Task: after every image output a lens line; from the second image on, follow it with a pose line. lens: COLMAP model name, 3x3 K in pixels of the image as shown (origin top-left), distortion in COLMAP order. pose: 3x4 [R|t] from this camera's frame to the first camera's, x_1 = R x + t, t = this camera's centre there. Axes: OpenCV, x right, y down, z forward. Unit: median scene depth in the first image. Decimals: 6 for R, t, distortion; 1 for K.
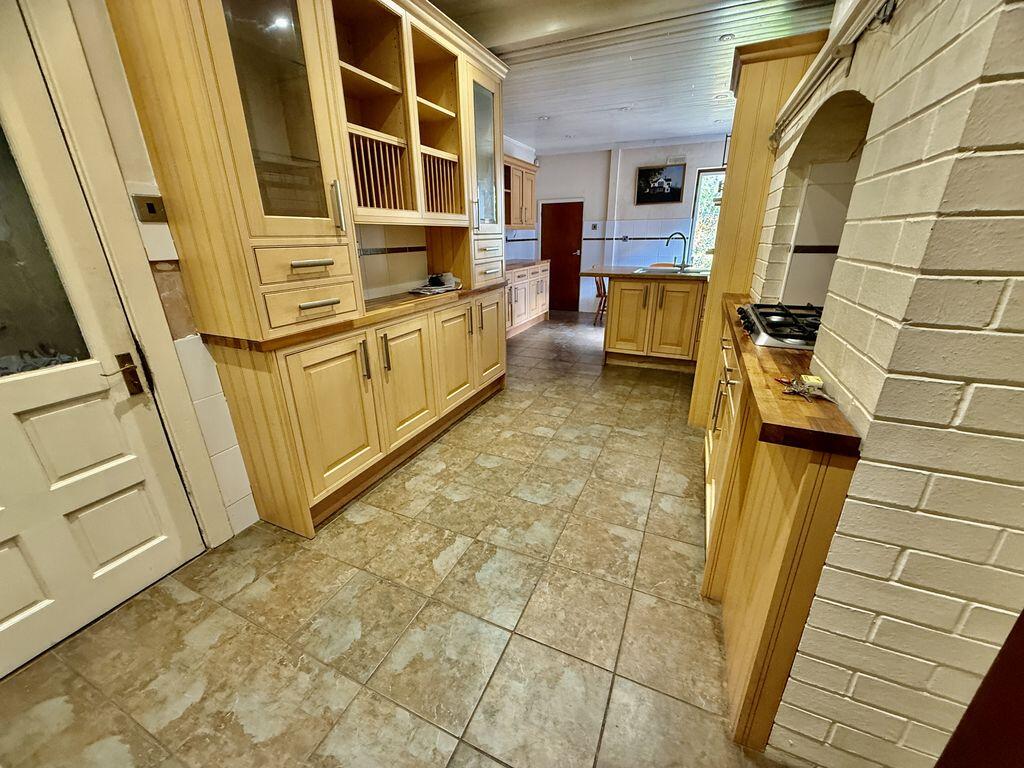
lens RADIAL K [[407.4, 0, 510.6], [0, 407.4, 383.8], [0, 0, 1]] dist [0.001055, -0.000564]
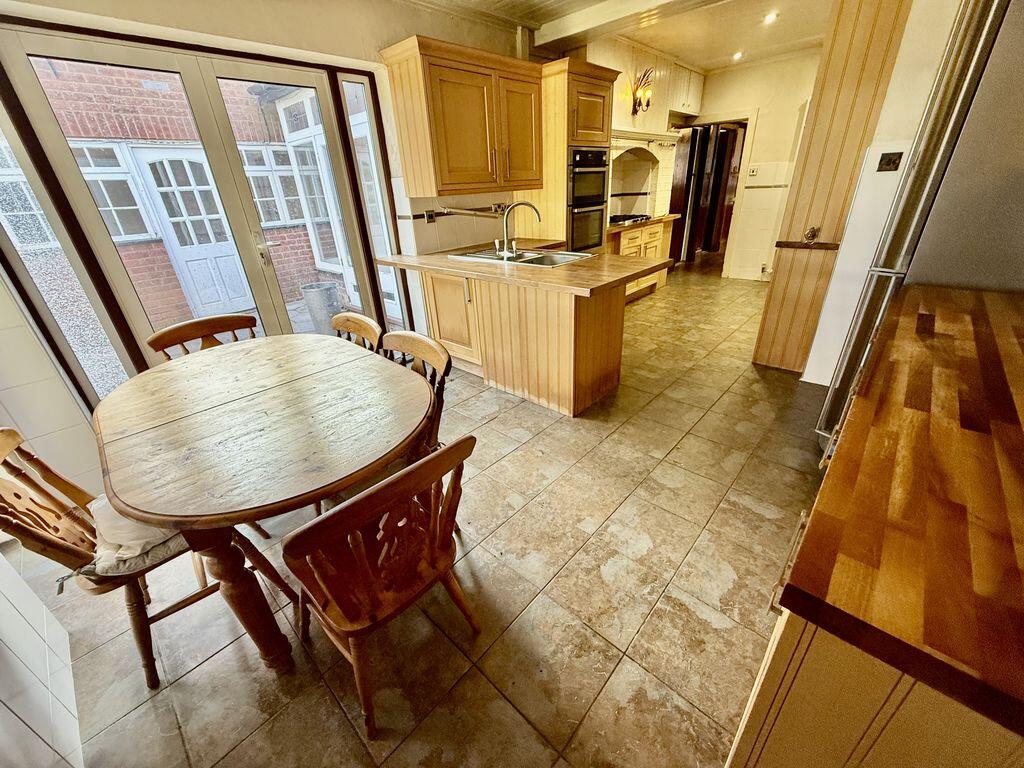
lens RADIAL K [[407.4, 0, 513.3], [0, 407.4, 384.5], [0, 0, 1]] dist [0.001055, -0.000564]
pose [[-0.949427, -0.079571, 0.303737, 0.281223], [0.165331, 0.695698, 0.699049, -0.884326], [-0.266933, 0.713914, -0.647359, 2.310048]]
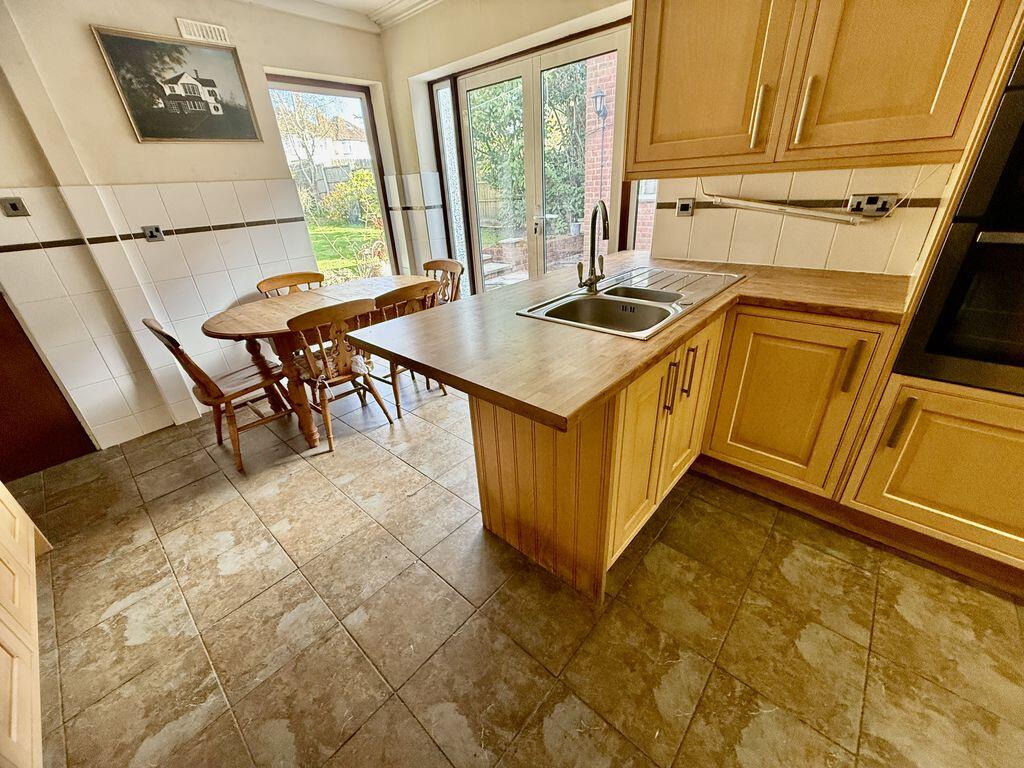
lens RADIAL K [[407.4, 0, 514.0], [0, 407.4, 384.6], [0, 0, 1]] dist [0.001055, -0.000564]
pose [[0.296029, -0.426539, 0.854653, -0.014083], [0.375244, 0.874752, 0.306595, -0.519832], [-0.878384, 0.229942, 0.419008, 1.342752]]
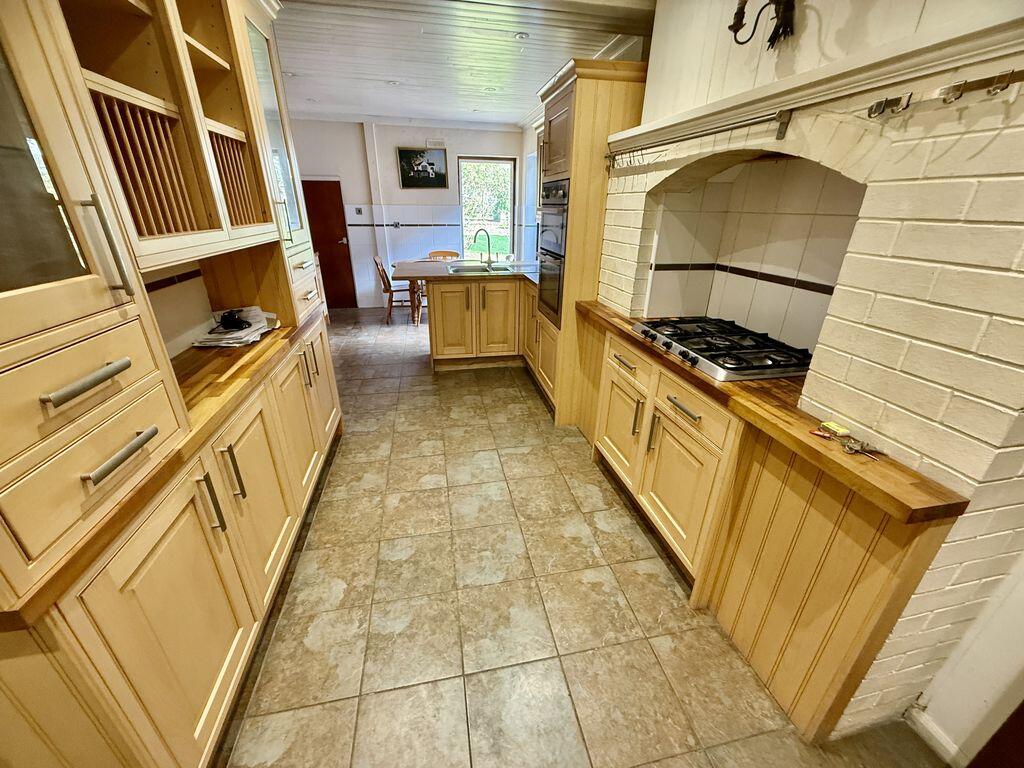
lens RADIAL K [[407.4, 0, 512.9], [0, 407.4, 384.3], [0, 0, 1]] dist [0.001055, -0.000564]
pose [[0.809373, -0.216729, 0.545842, -0.207259], [0.181450, 0.976227, 0.118562, -0.153043], [-0.558562, 0.003081, 0.829457, 0.203485]]
